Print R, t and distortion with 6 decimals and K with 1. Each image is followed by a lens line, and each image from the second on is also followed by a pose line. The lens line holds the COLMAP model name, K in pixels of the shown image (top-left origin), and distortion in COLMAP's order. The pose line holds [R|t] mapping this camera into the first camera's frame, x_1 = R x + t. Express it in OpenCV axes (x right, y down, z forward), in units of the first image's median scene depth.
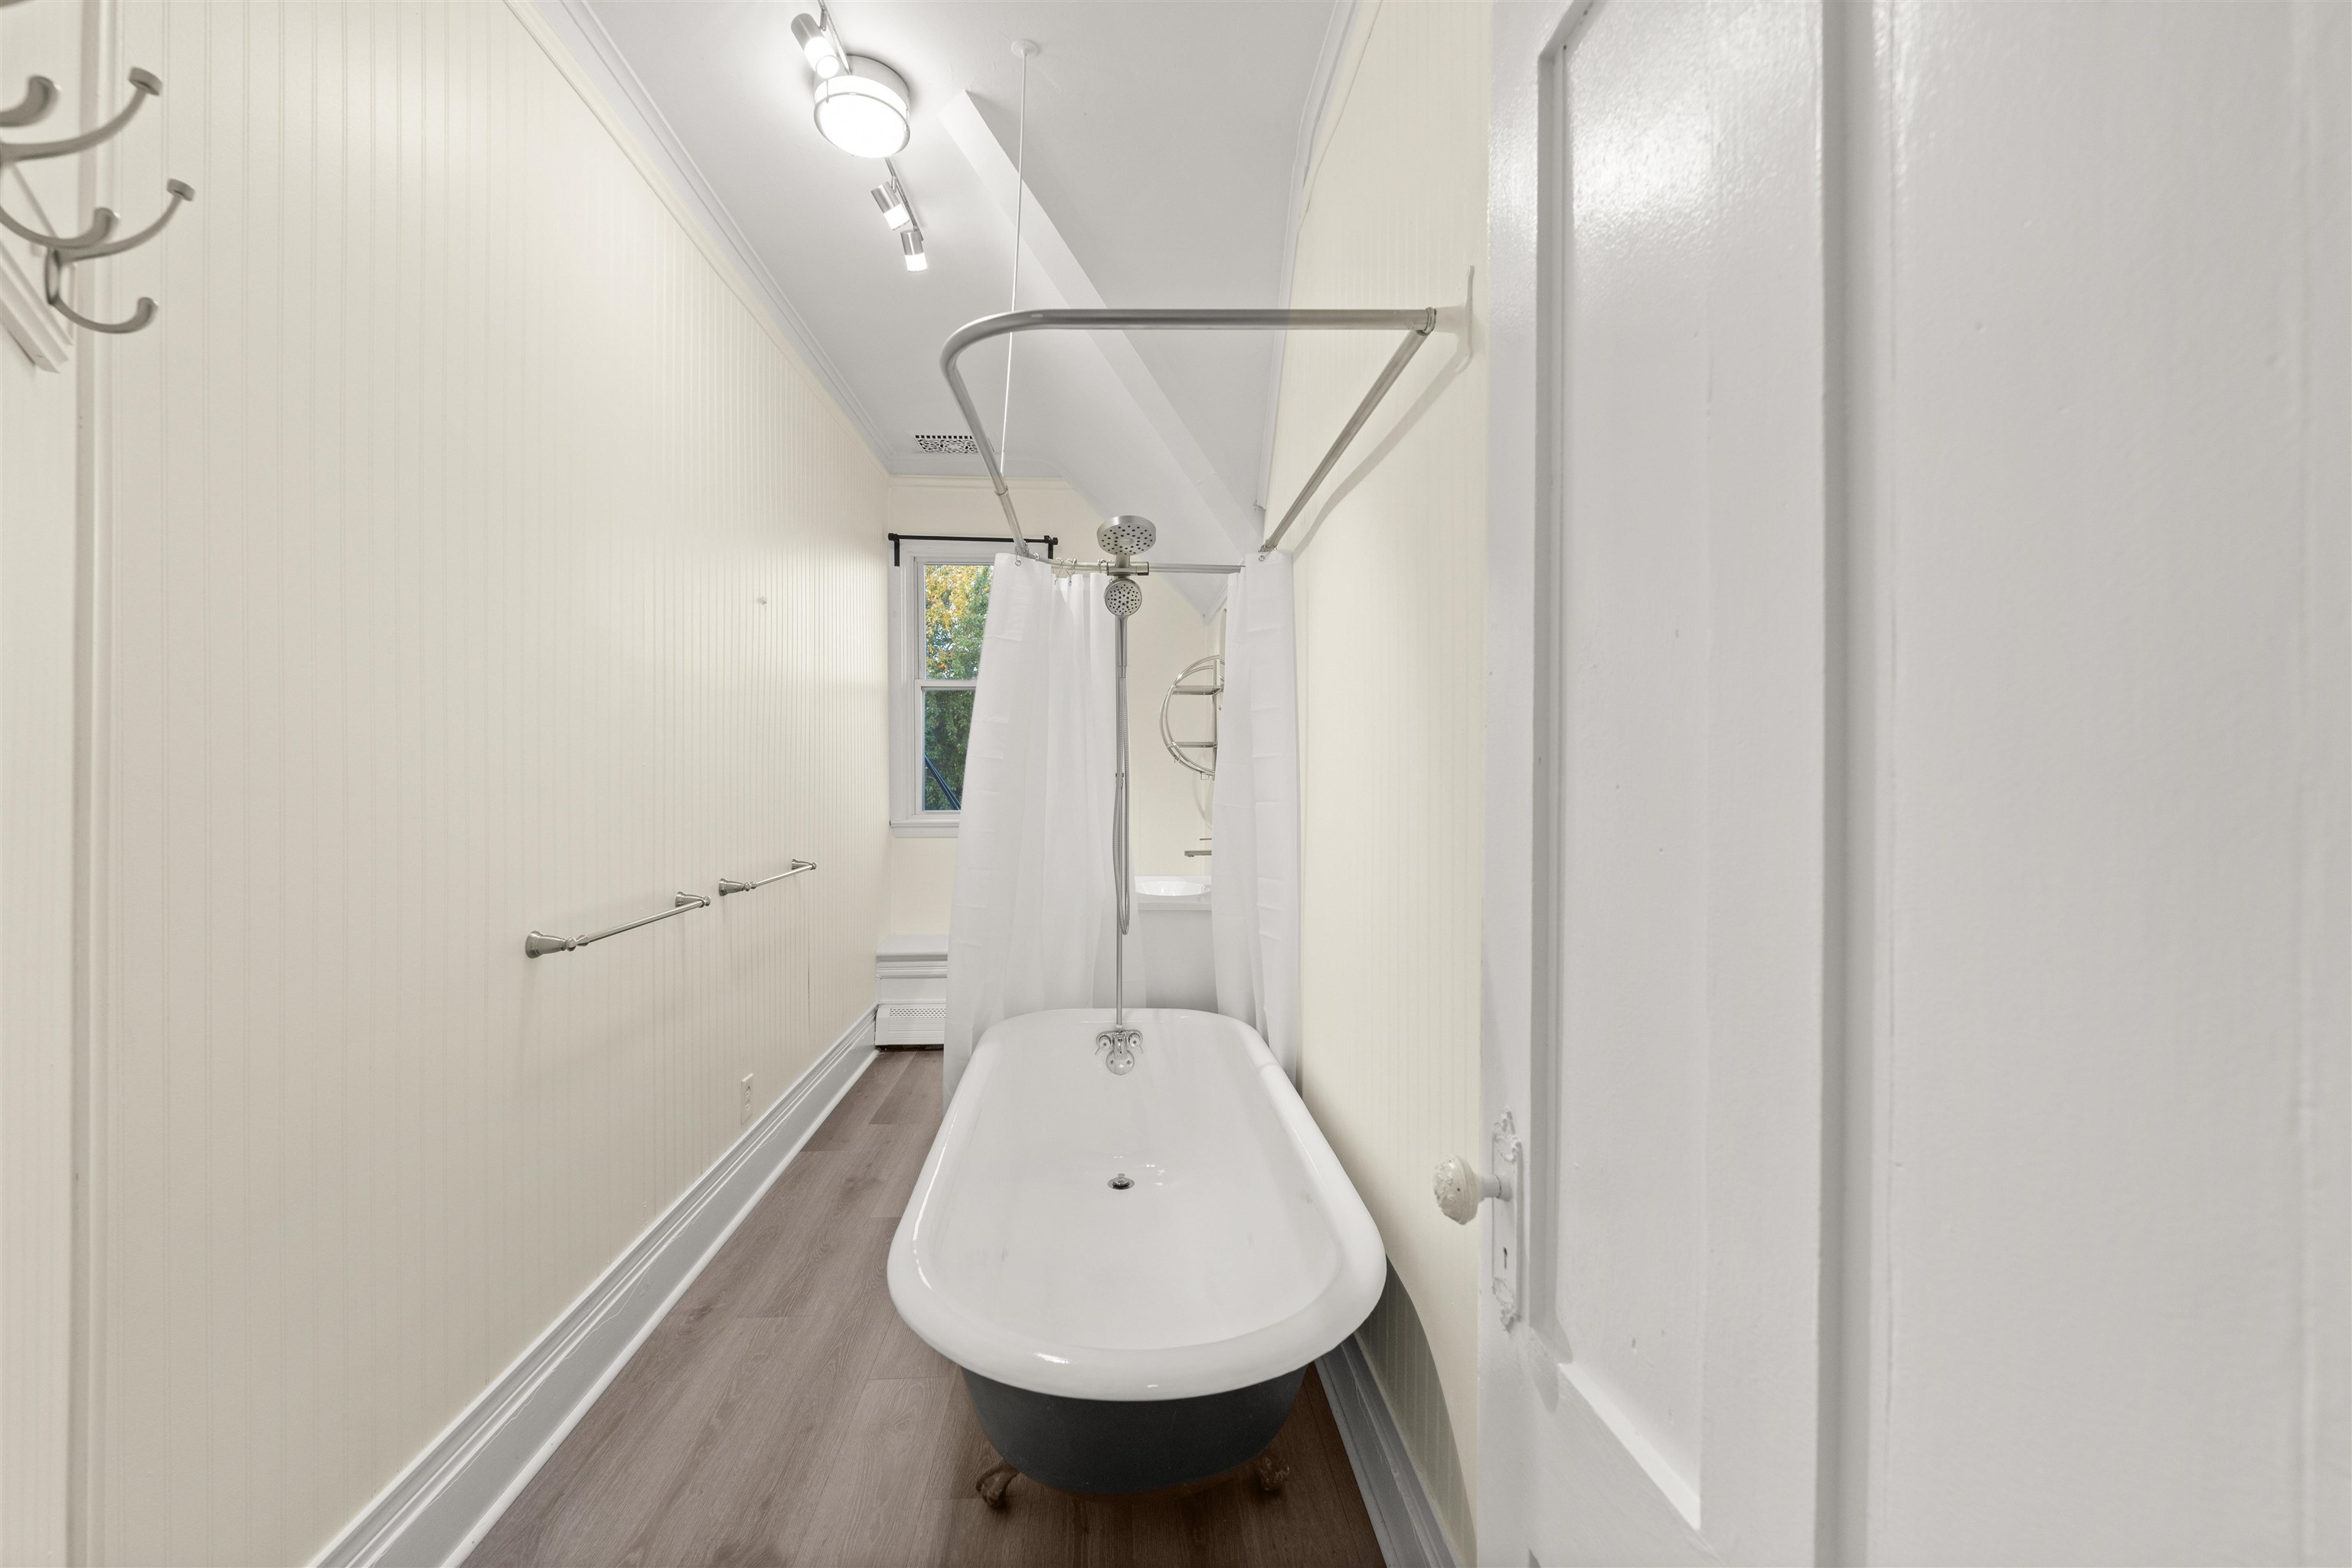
lens RADIAL K [[960.4, 0, 1175.4], [0, 960.4, 771.9], [0, 0, 1]] dist [0.000335, -0.000273]
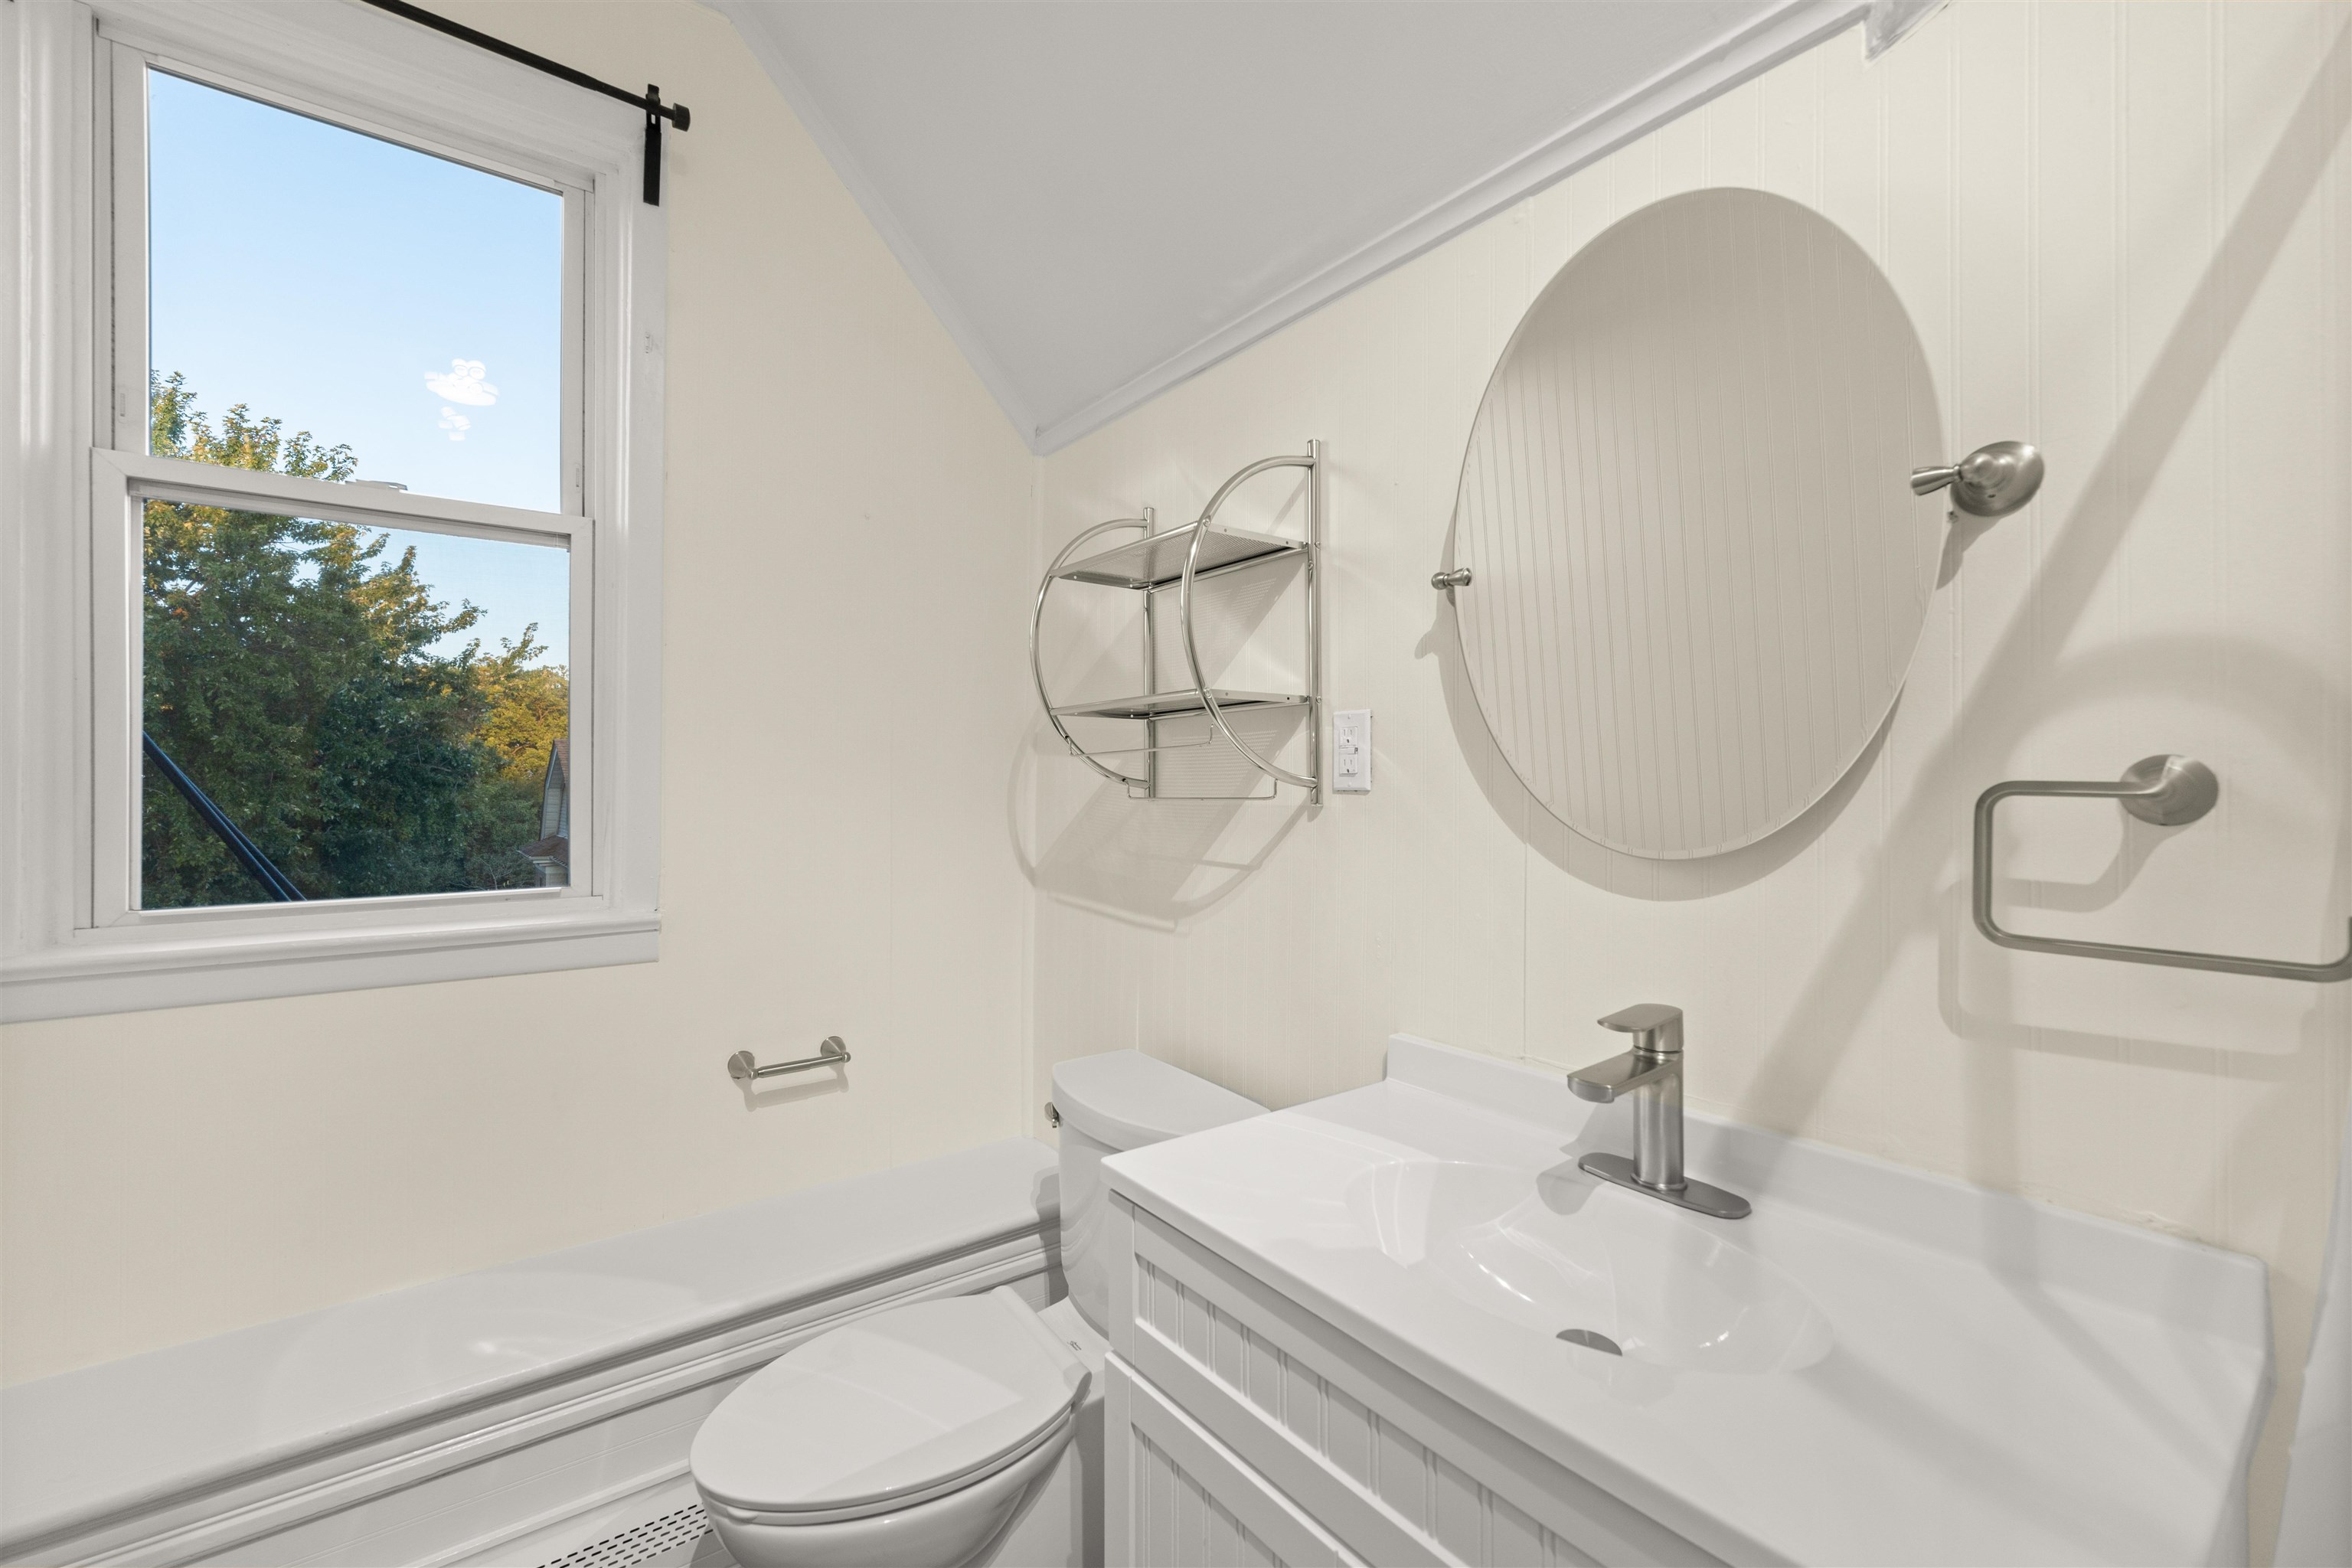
lens RADIAL K [[960.4, 0, 1175.4], [0, 960.4, 771.9], [0, 0, 1]] dist [0.000335, -0.000273]
pose [[0.843640, -0.000283, 0.536910, -0.156499], [0.002027, 0.999994, -0.002657, -0.002802], [-0.536906, 0.003330, 0.843635, 0.603617]]
